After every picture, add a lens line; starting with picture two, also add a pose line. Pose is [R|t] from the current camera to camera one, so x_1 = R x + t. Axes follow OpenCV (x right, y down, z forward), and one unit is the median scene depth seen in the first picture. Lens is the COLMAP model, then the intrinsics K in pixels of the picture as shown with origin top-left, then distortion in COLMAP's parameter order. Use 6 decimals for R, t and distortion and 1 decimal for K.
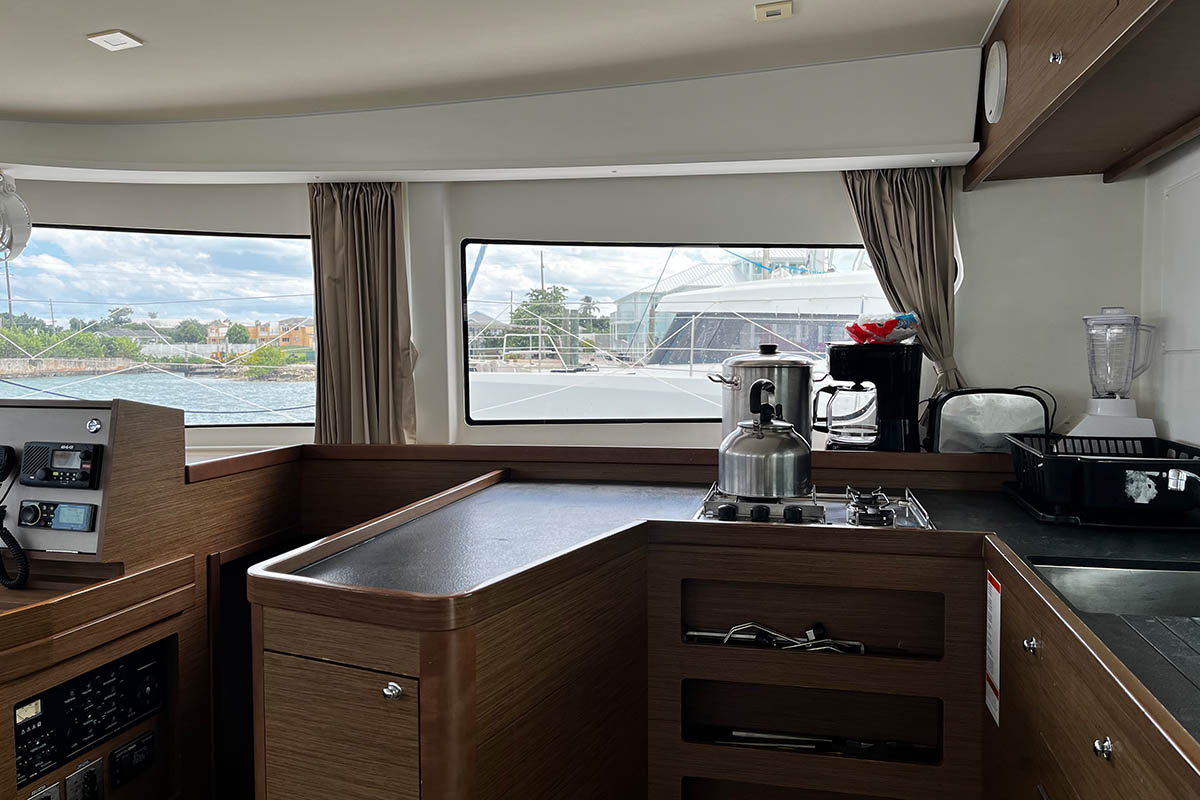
lens RADIAL K [[912.8, 0, 629.1], [0, 912.8, 399.3], [0, 0, 1]] dist [0.041114, 0.000289]
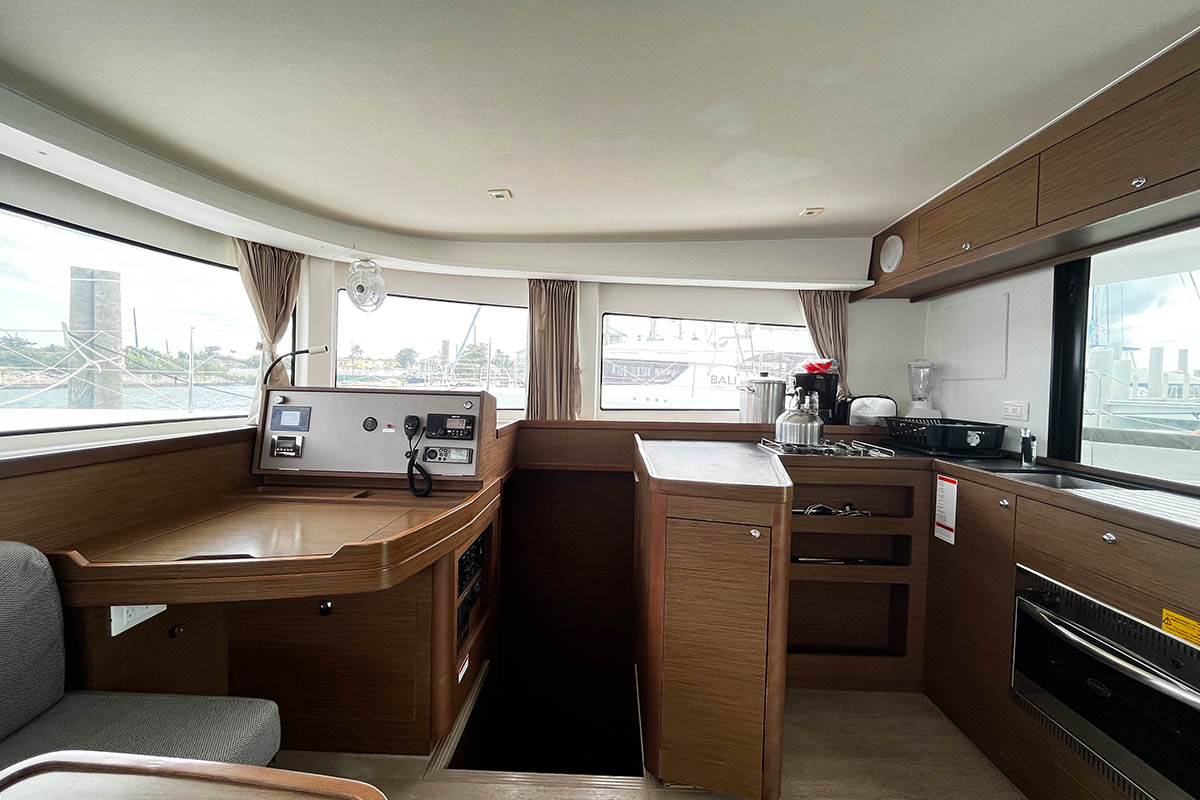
lens RADIAL K [[486.6, 0, 606.4], [0, 486.6, 403.7], [0, 0, 1]] dist [-0.001257, -0.000297]
pose [[0.980678, 0.015672, 0.194998, -0.407174], [-0.014510, 0.999867, -0.007386, 0.023383], [-0.195088, 0.004414, 0.980776, 0.010168]]
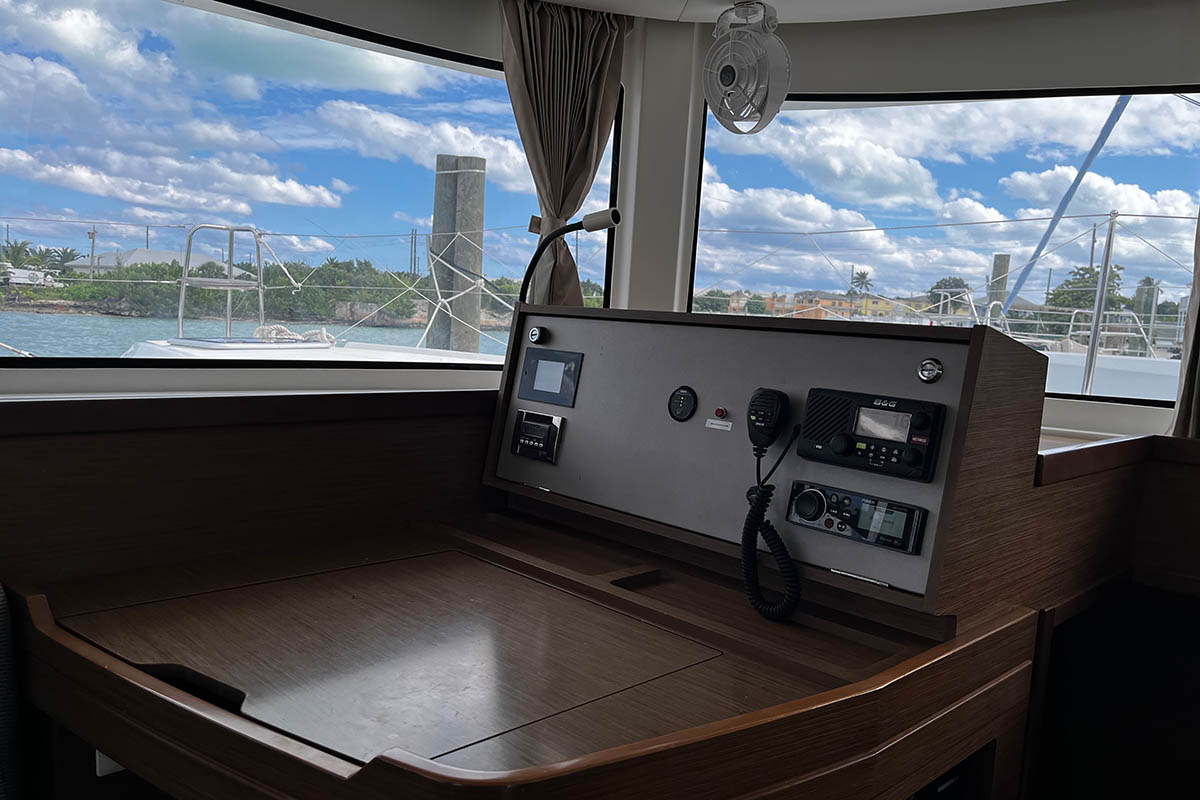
lens RADIAL K [[907.7, 0, 602.3], [0, 907.7, 413.3], [0, 0, 1]] dist [0.072561, -0.104708]
pose [[0.847759, 0.108280, -0.519211, -0.370914], [-0.087763, 0.994082, 0.064016, 0.029818], [0.523070, -0.008702, 0.852245, 0.337279]]
